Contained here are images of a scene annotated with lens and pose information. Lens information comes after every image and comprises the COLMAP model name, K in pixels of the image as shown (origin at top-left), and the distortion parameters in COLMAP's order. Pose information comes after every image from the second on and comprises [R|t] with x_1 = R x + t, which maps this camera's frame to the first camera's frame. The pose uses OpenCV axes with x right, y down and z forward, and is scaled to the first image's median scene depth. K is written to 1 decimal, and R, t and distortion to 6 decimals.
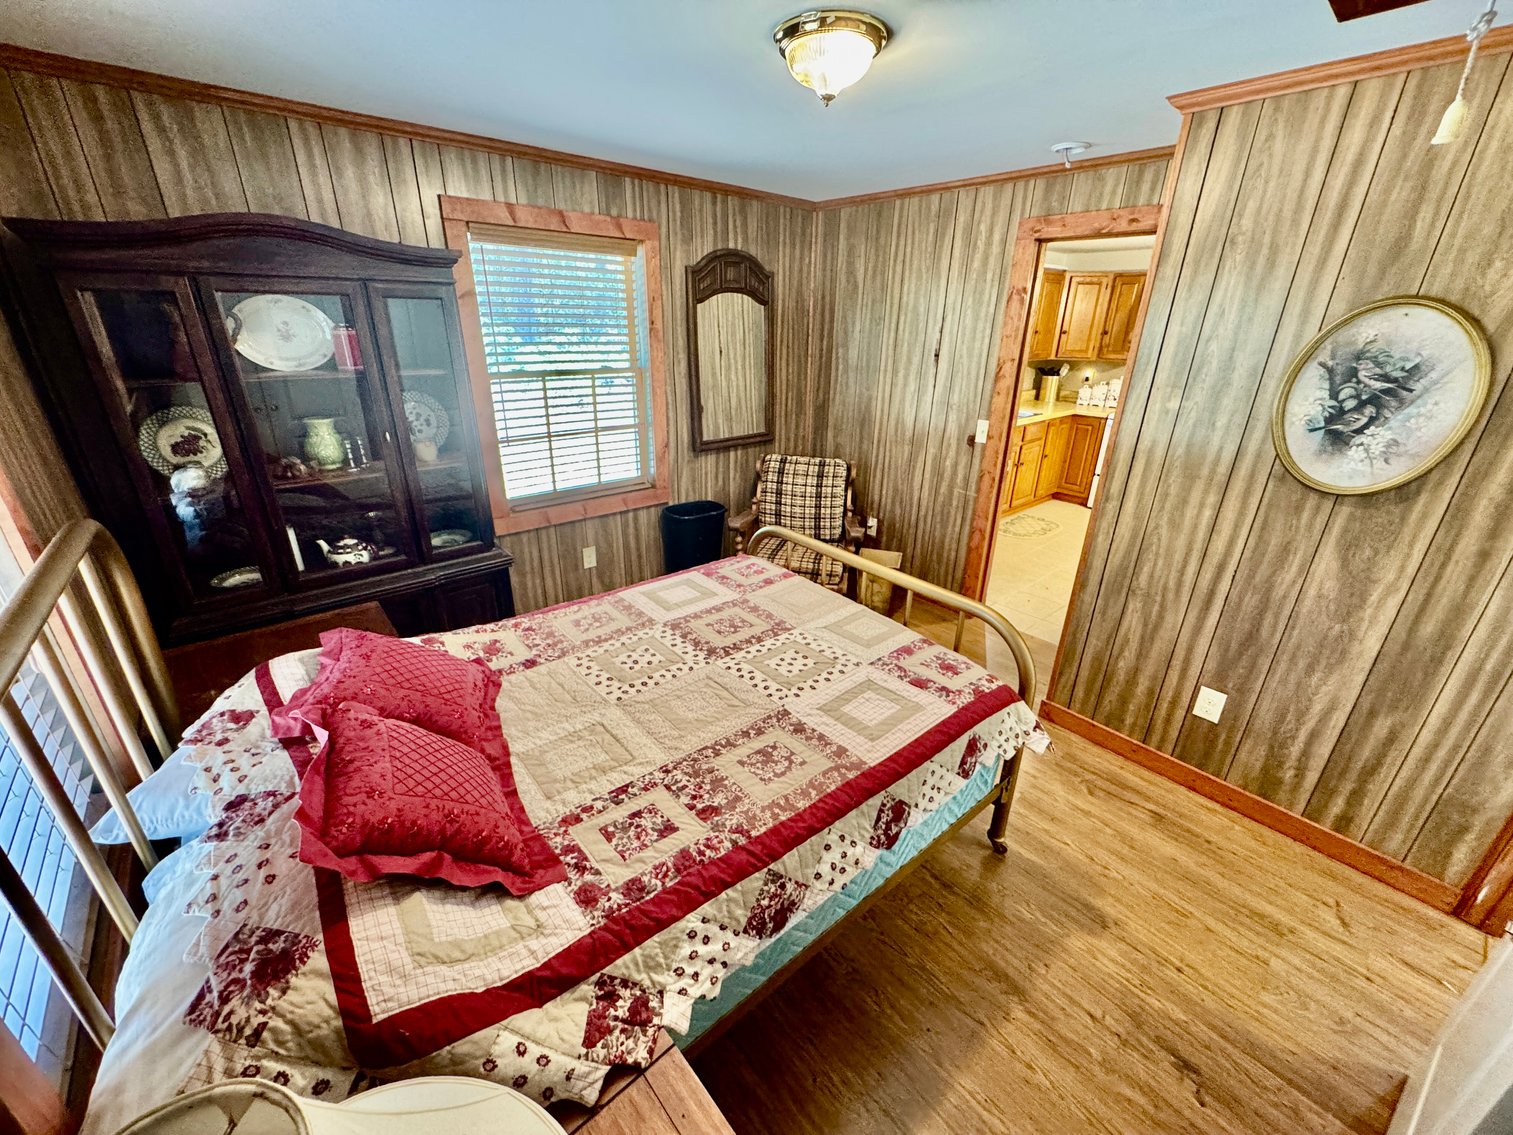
lens RADIAL K [[604.4, 0, 754.4], [0, 604.4, 564.9], [0, 0, 1]] dist [-0.002782, 0.000375]
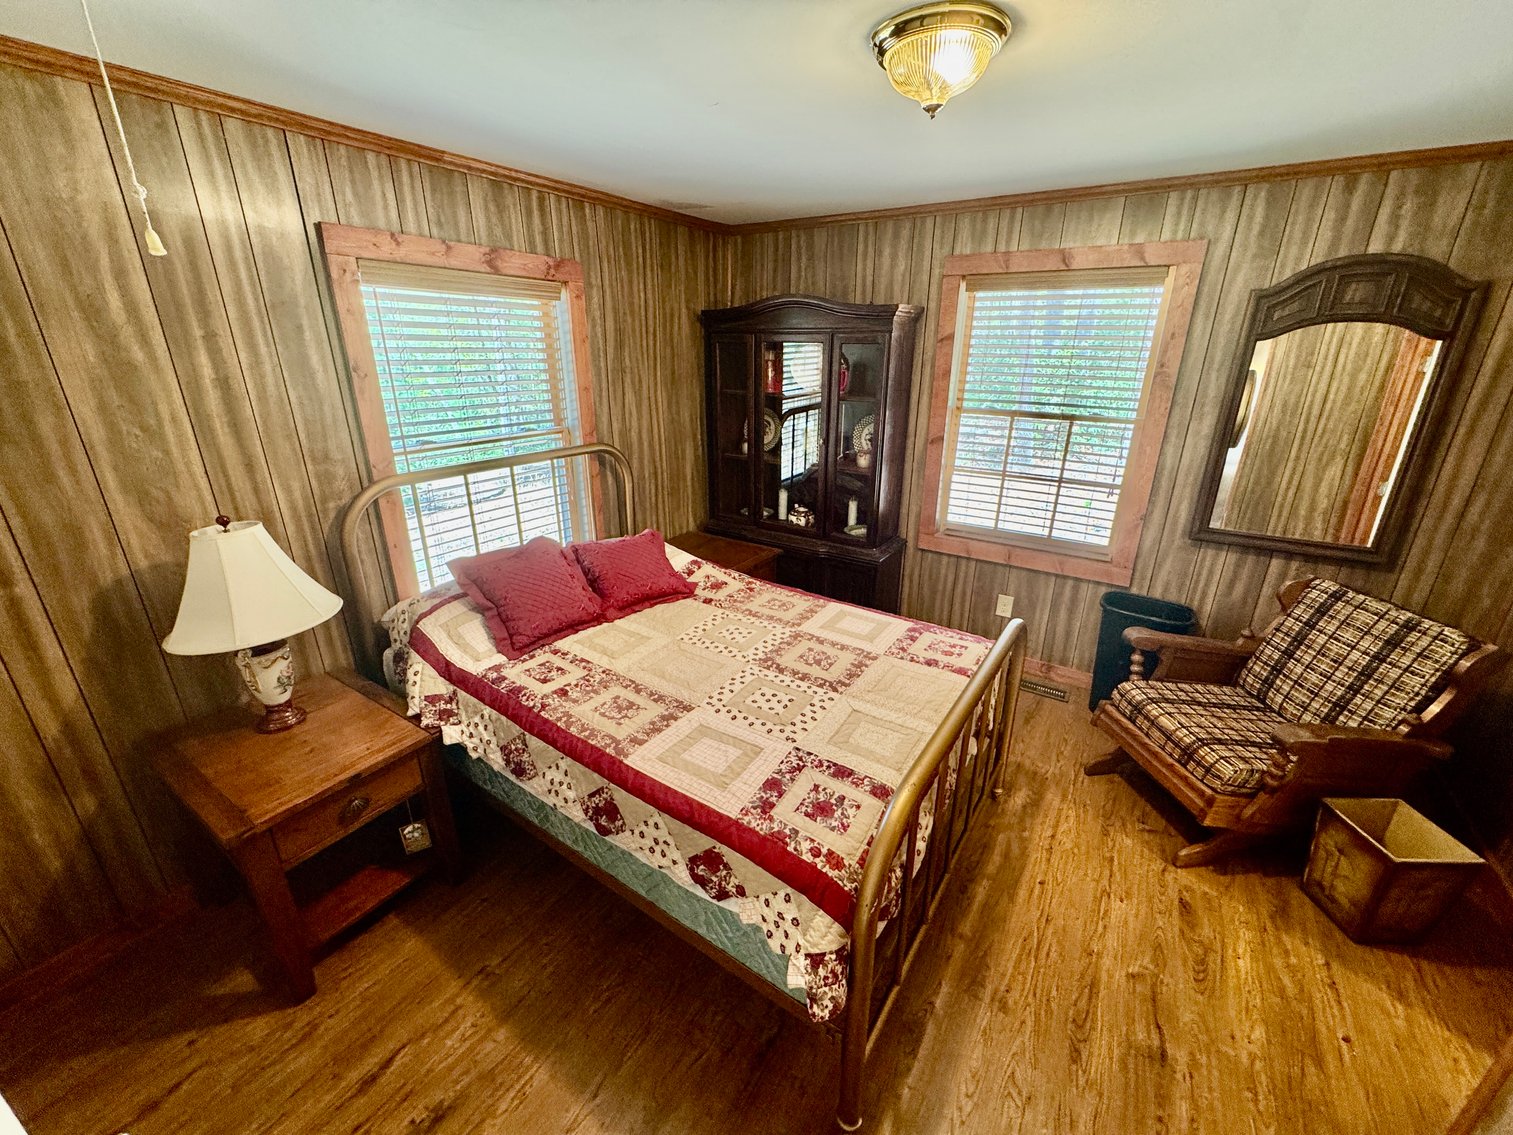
lens RADIAL K [[604.4, 0, 754.4], [0, 604.4, 564.9], [0, 0, 1]] dist [-0.002782, 0.000375]
pose [[0.273150, 0.314608, -0.909071, 0.755949], [-0.365372, 0.908122, 0.204496, -0.199113], [0.889883, 0.276291, 0.363002, 0.473502]]
